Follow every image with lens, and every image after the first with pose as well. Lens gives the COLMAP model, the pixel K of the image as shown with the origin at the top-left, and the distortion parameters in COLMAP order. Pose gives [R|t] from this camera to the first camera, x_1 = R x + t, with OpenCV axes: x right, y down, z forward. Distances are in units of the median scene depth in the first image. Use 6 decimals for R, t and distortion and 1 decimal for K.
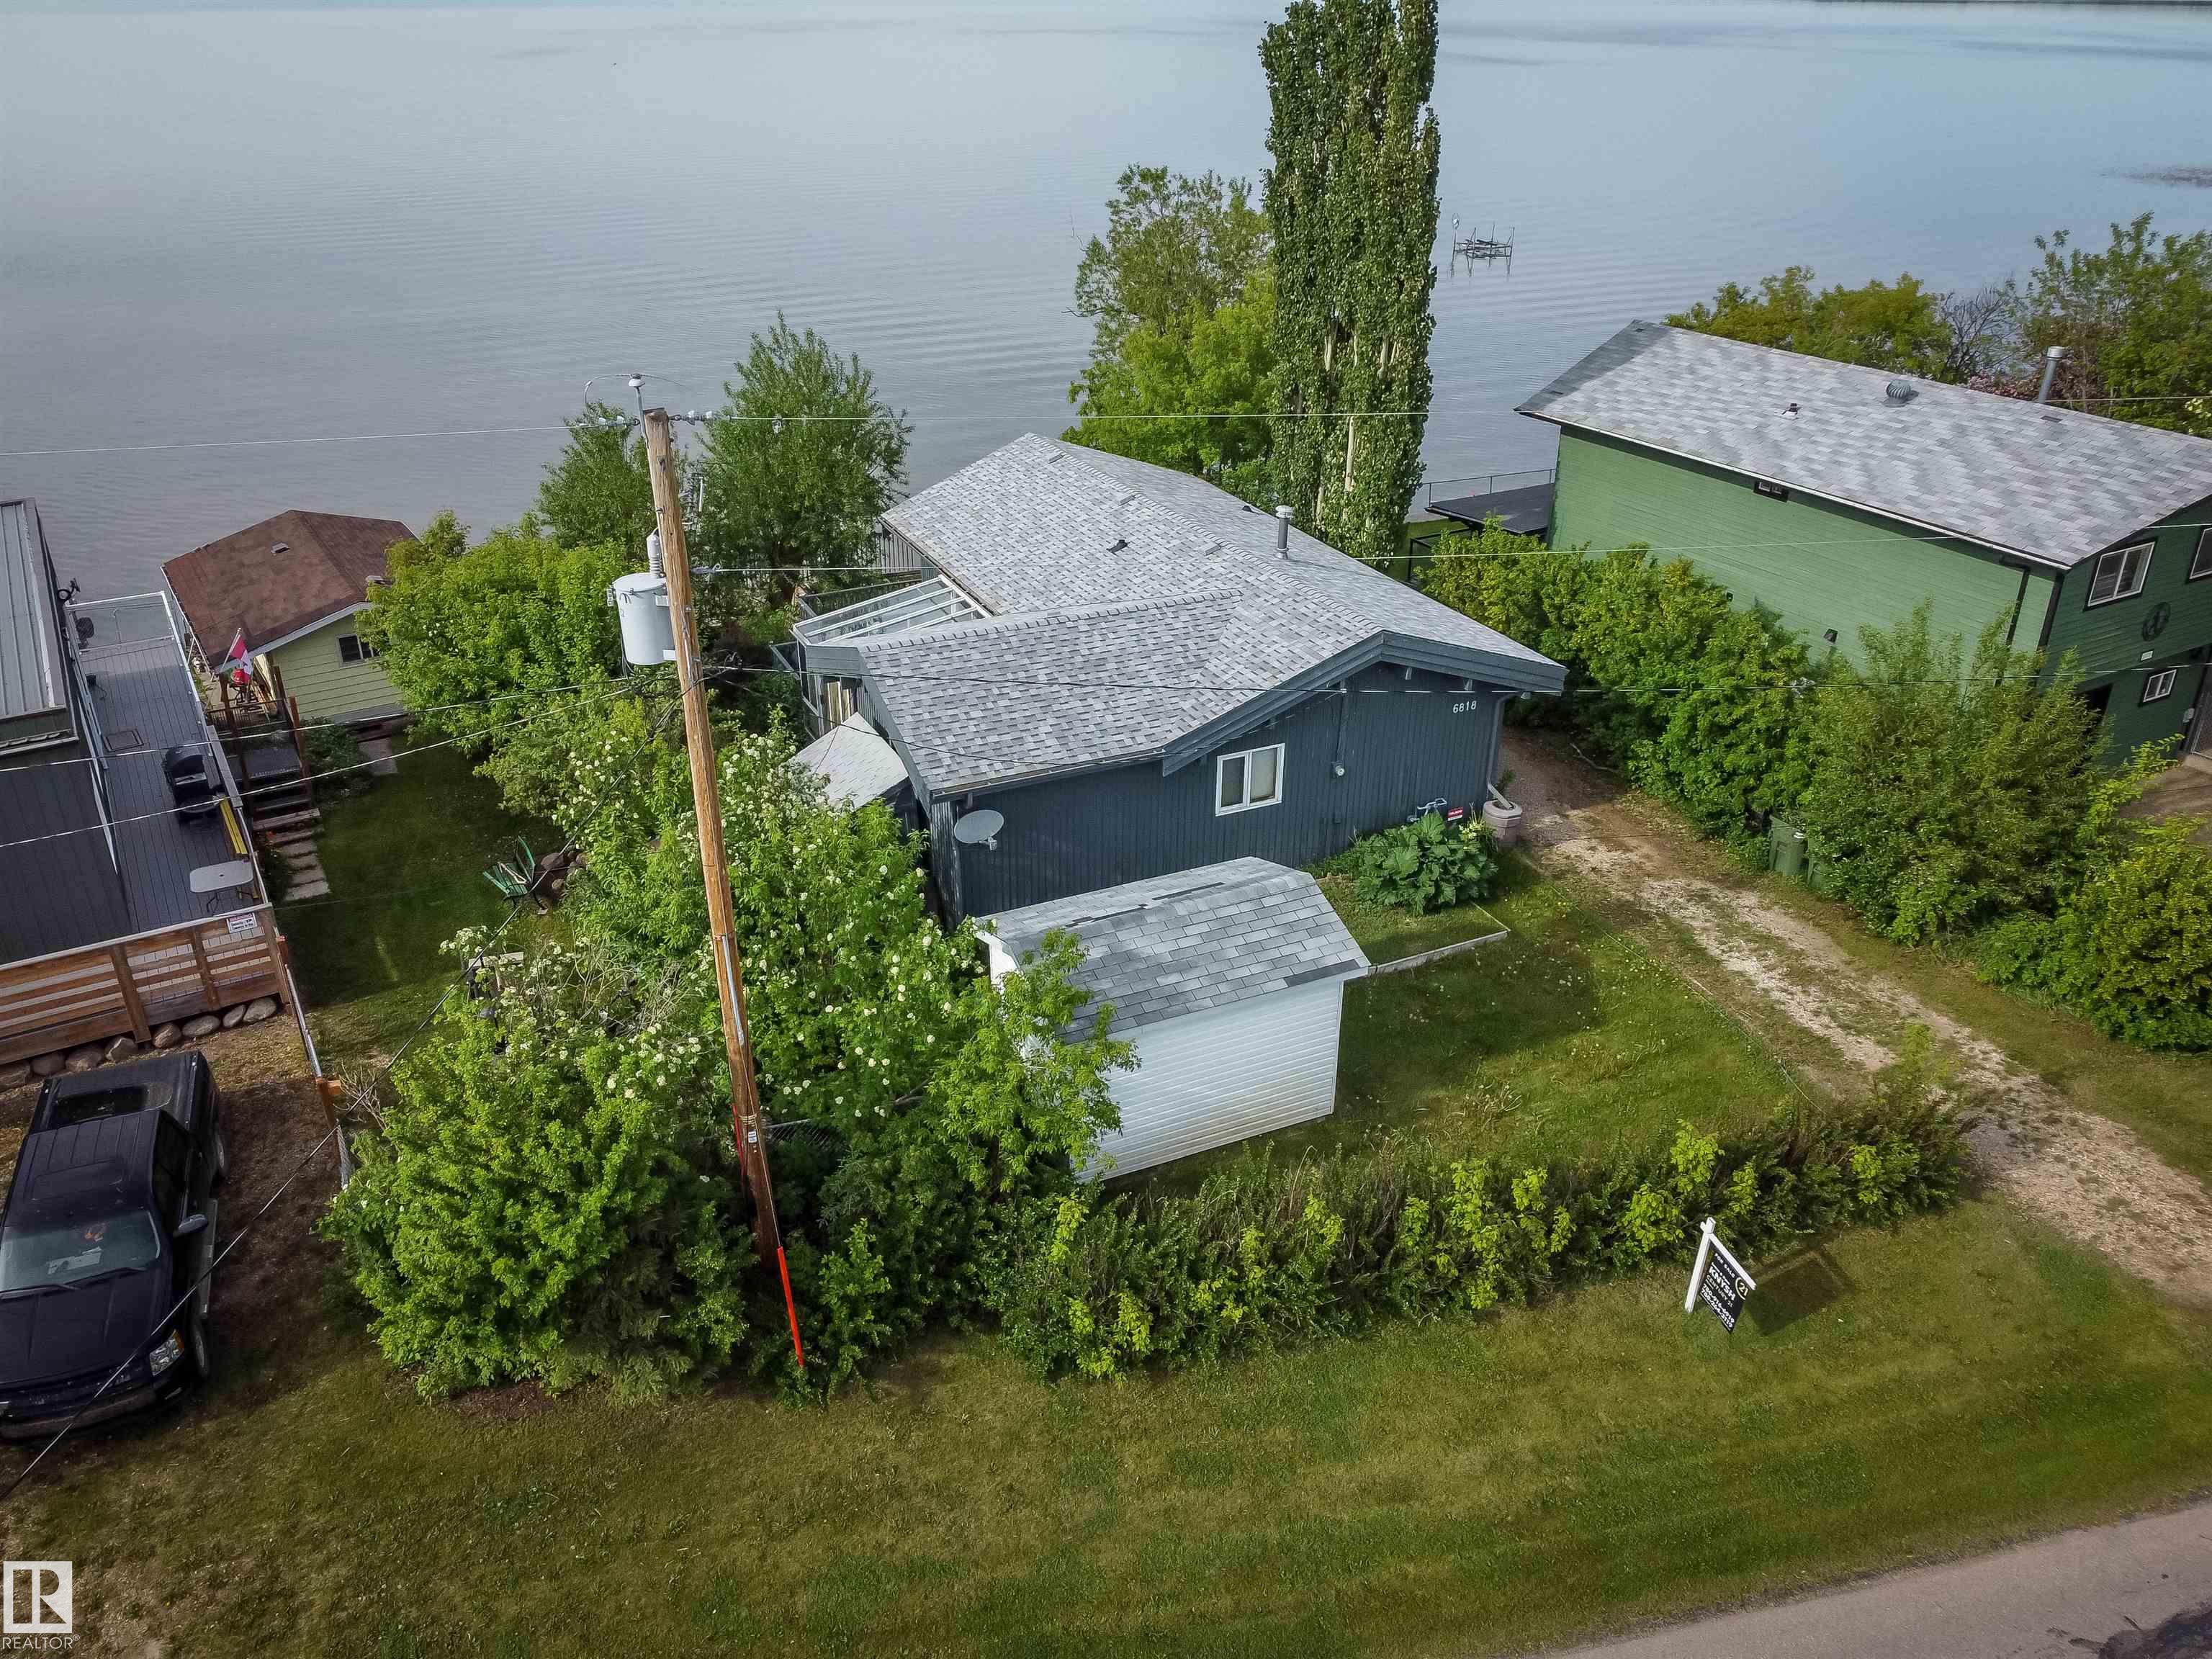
lens RADIAL K [[1666.3, 0, 1097.8], [0, 1666.3, 824.4], [0, 0, 1]] dist [0.006168, -0.007127]
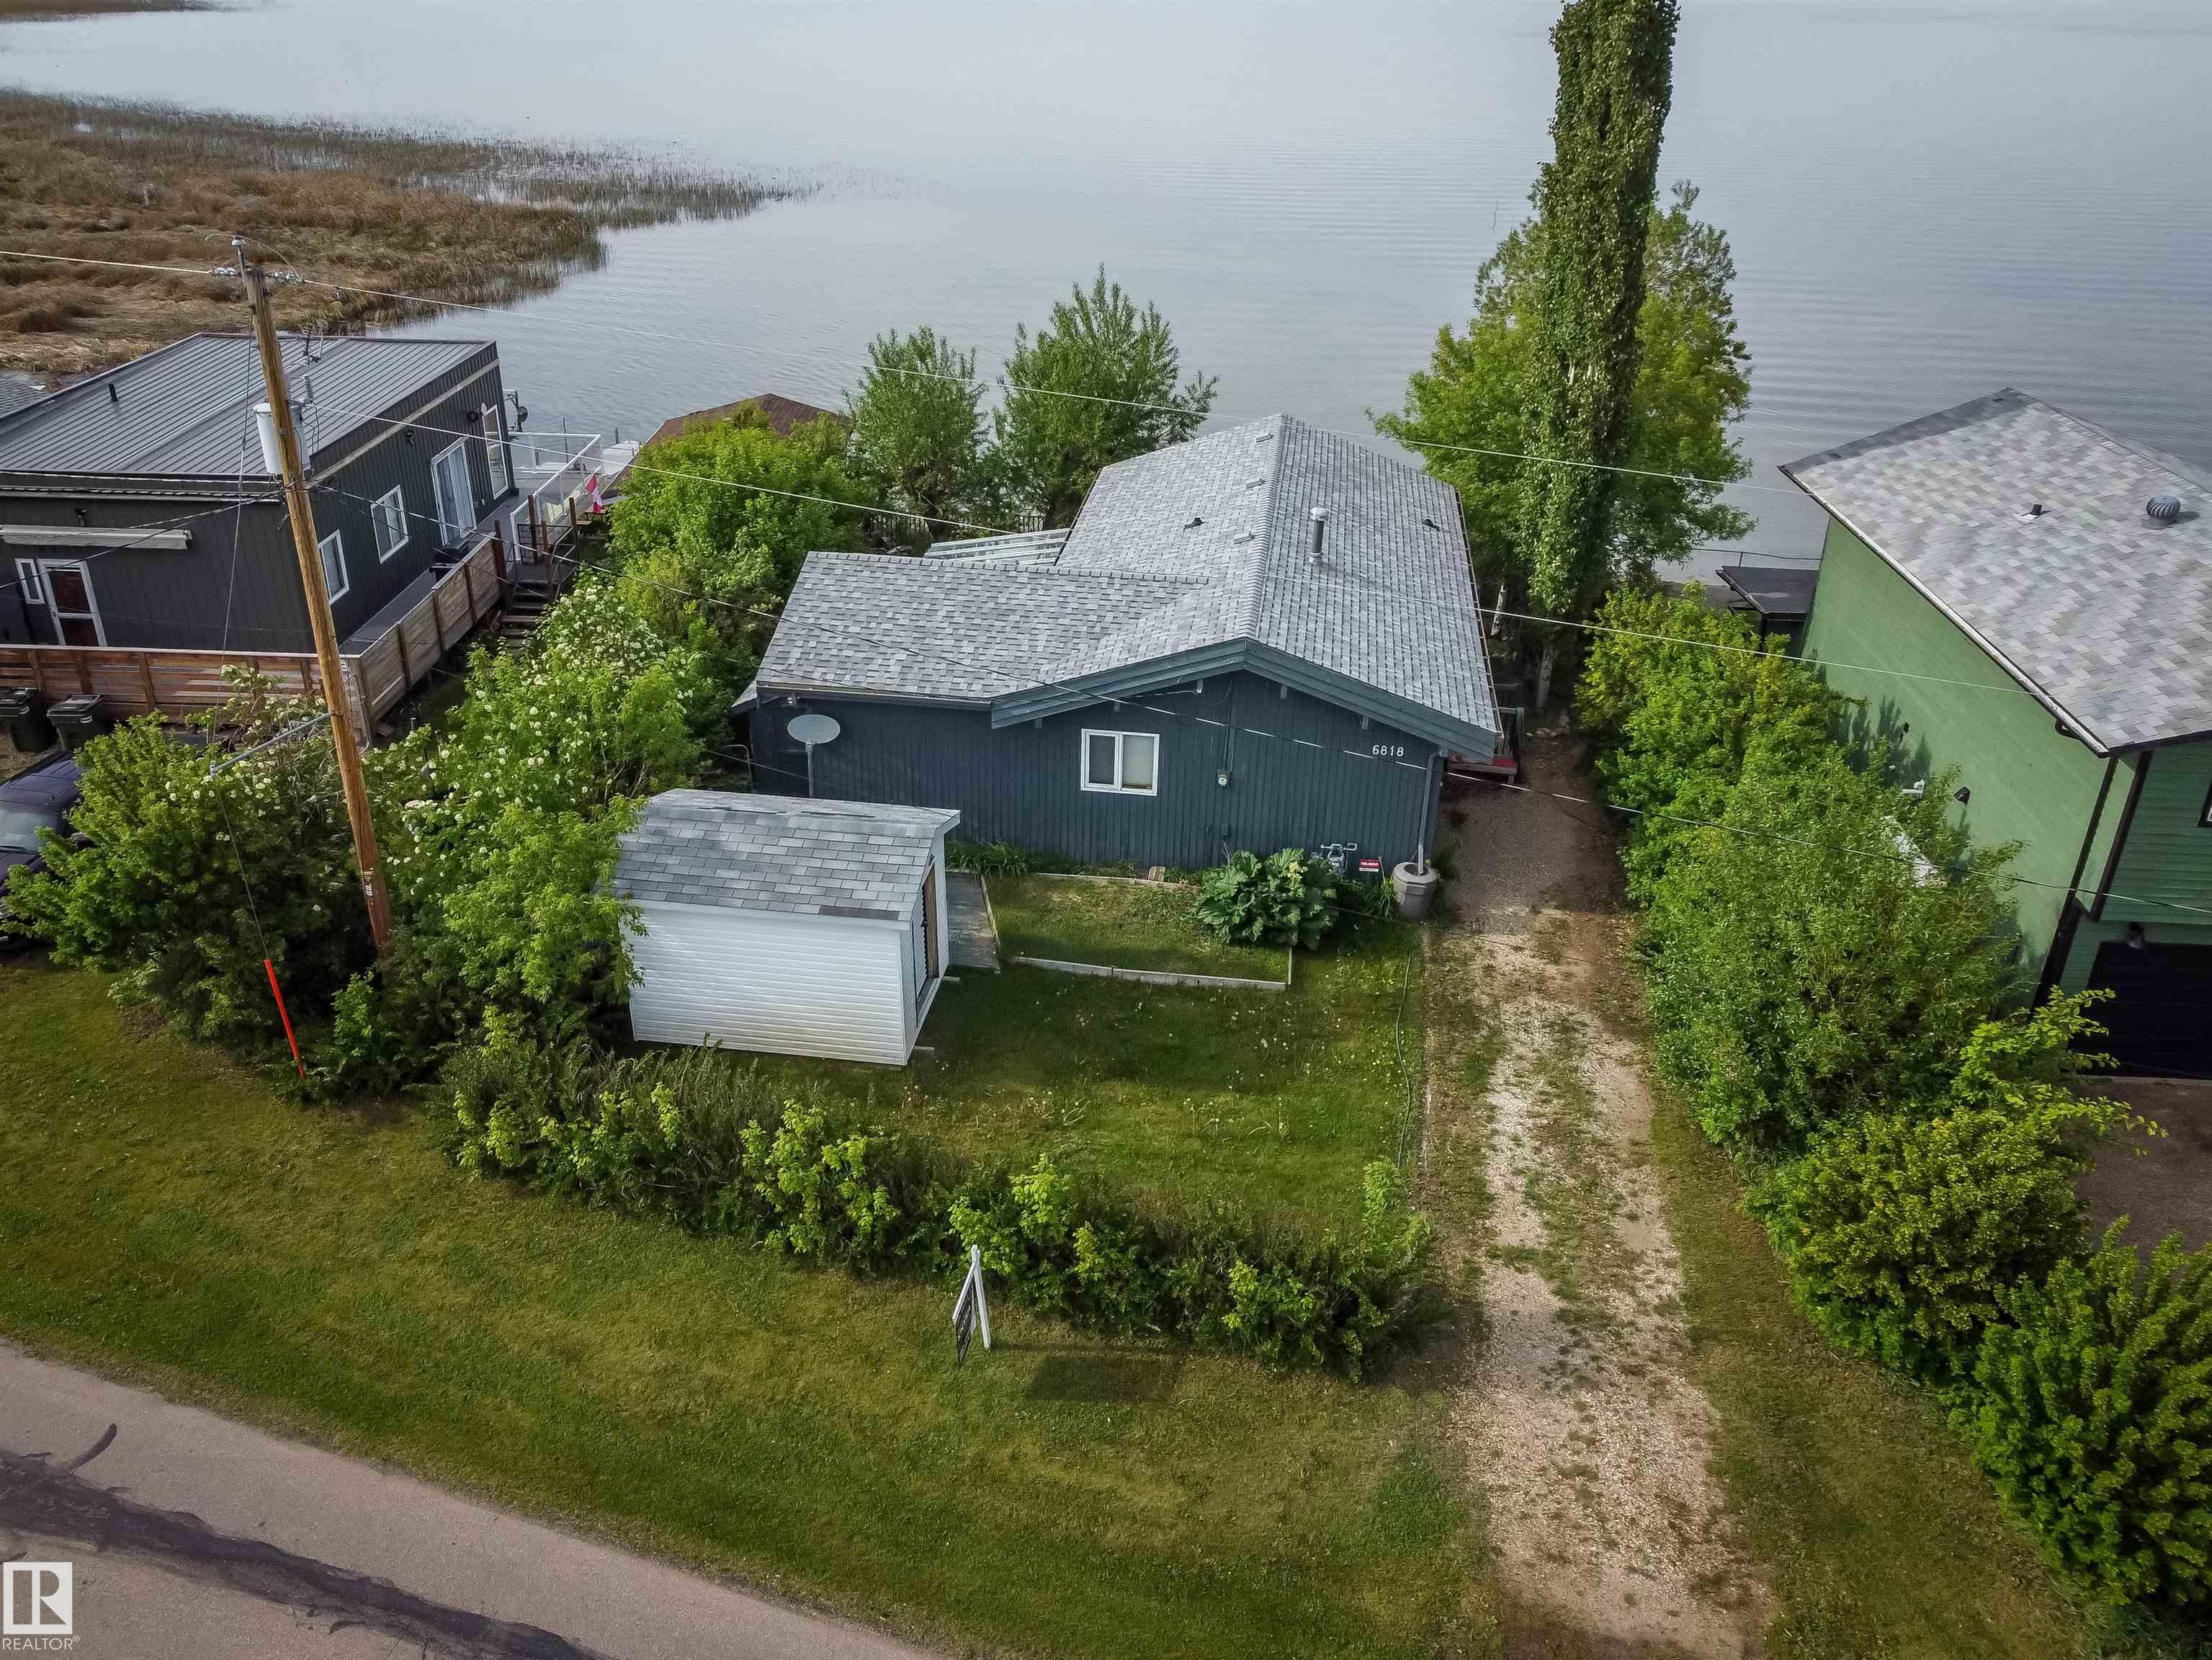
lens RADIAL K [[1725.9, 0, 1099.1], [0, 1725.9, 823.7], [0, 0, 1]] dist [0.001417, -0.003826]
pose [[0.842019, 0.258135, -0.473677, 0.593299], [-0.261237, 0.963370, 0.060617, -0.052387], [0.471974, 0.072701, 0.878610, 0.109696]]
